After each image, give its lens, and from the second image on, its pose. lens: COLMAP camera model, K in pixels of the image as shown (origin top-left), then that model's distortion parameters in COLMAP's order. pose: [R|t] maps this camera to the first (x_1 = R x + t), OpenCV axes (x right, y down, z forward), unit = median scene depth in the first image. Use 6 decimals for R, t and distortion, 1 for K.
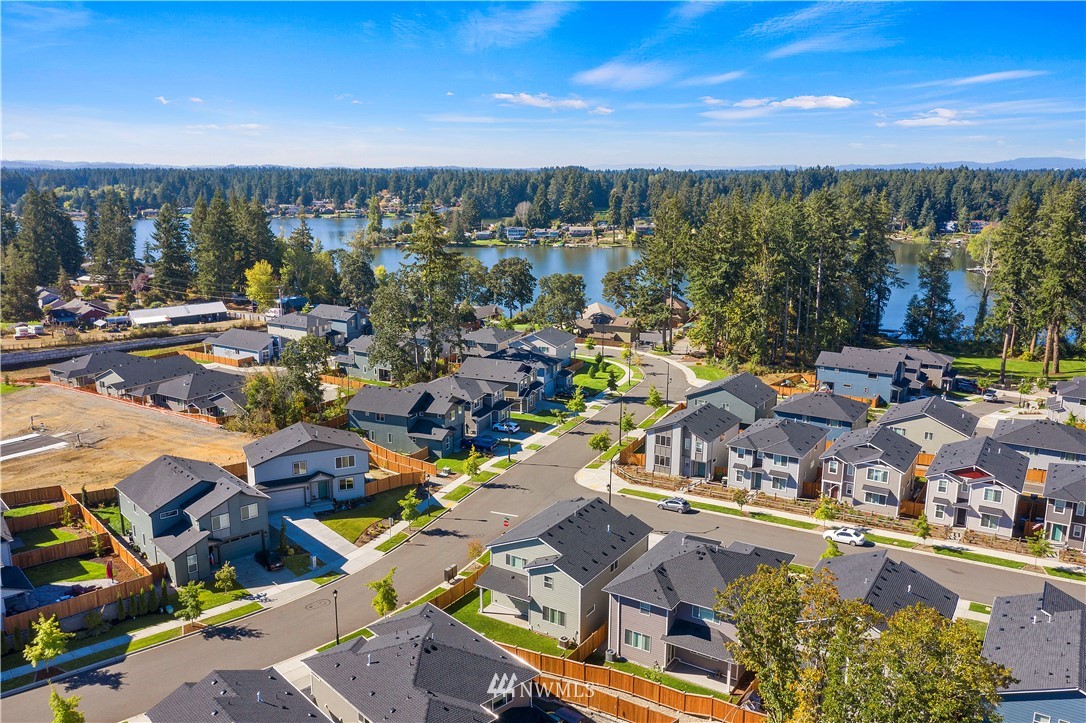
lens RADIAL K [[855.5, 0, 543.0], [0, 855.5, 361.5], [0, 0, 1]] dist [-0.019039, 0.004862]
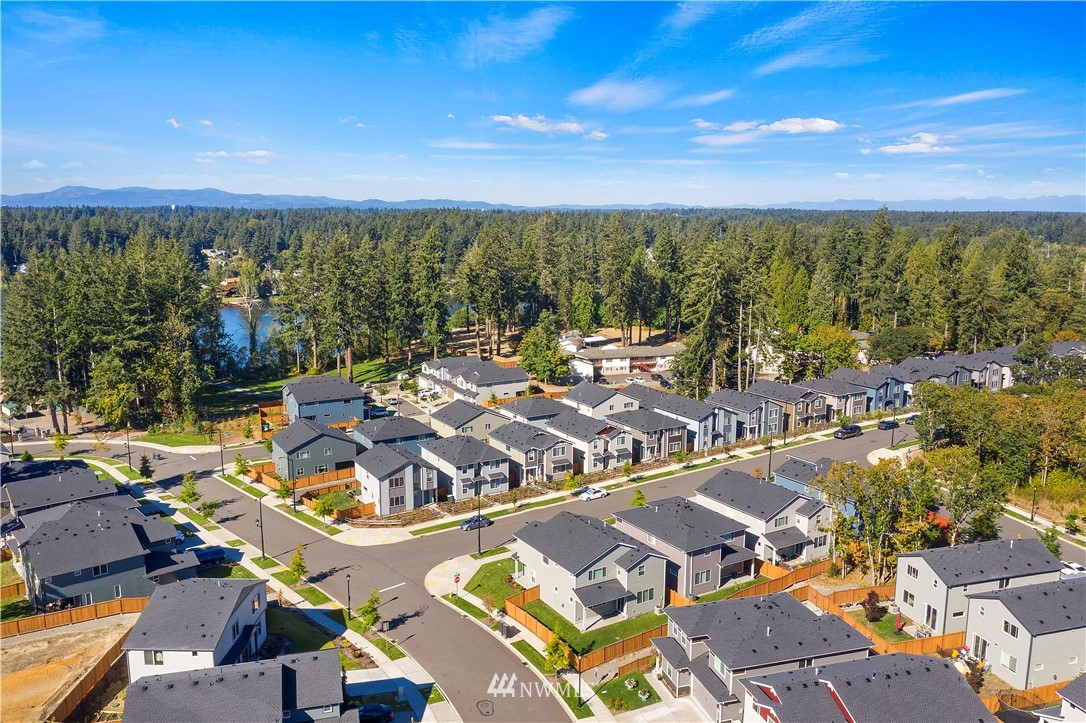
lens RADIAL K [[855.5, 0, 543.0], [0, 855.5, 361.5], [0, 0, 1]] dist [-0.019039, 0.004862]
pose [[0.449786, -0.159245, 0.878825, -0.742631], [0.194930, 0.977758, 0.077406, -0.109615], [-0.871605, 0.136493, 0.470824, 0.336727]]
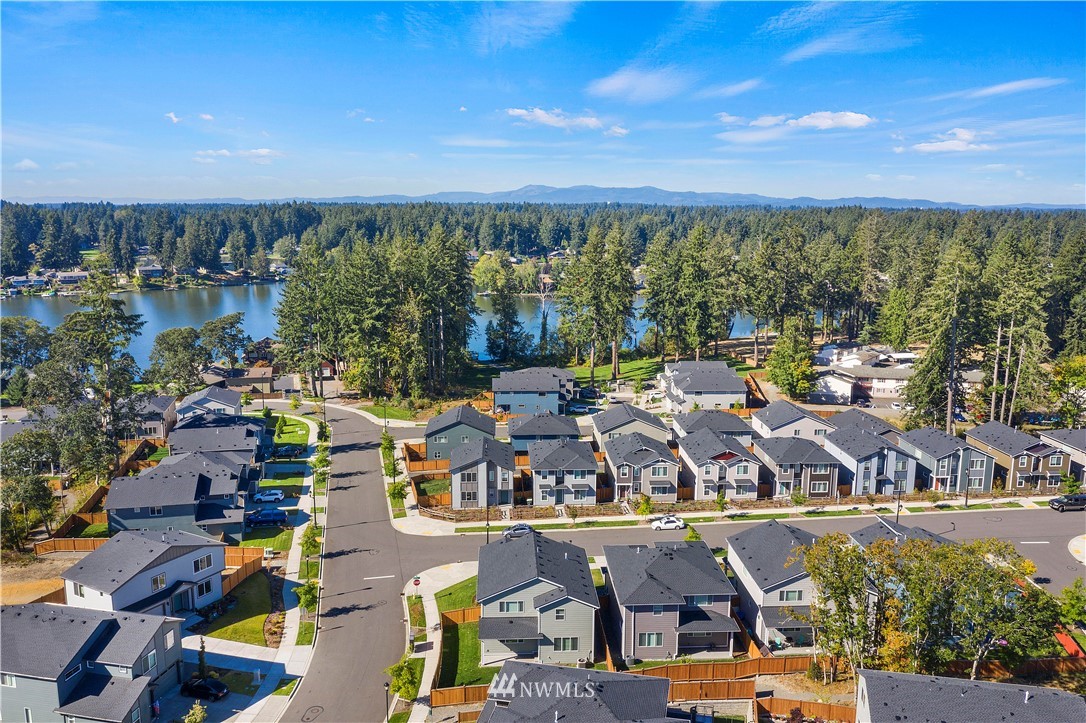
lens RADIAL K [[855.5, 0, 543.0], [0, 855.5, 361.5], [0, 0, 1]] dist [-0.019039, 0.004862]
pose [[0.815573, -0.103358, 0.569349, -0.402450], [0.124325, 0.992240, 0.002037, -0.044138], [-0.565141, 0.069123, 0.822093, 0.065584]]
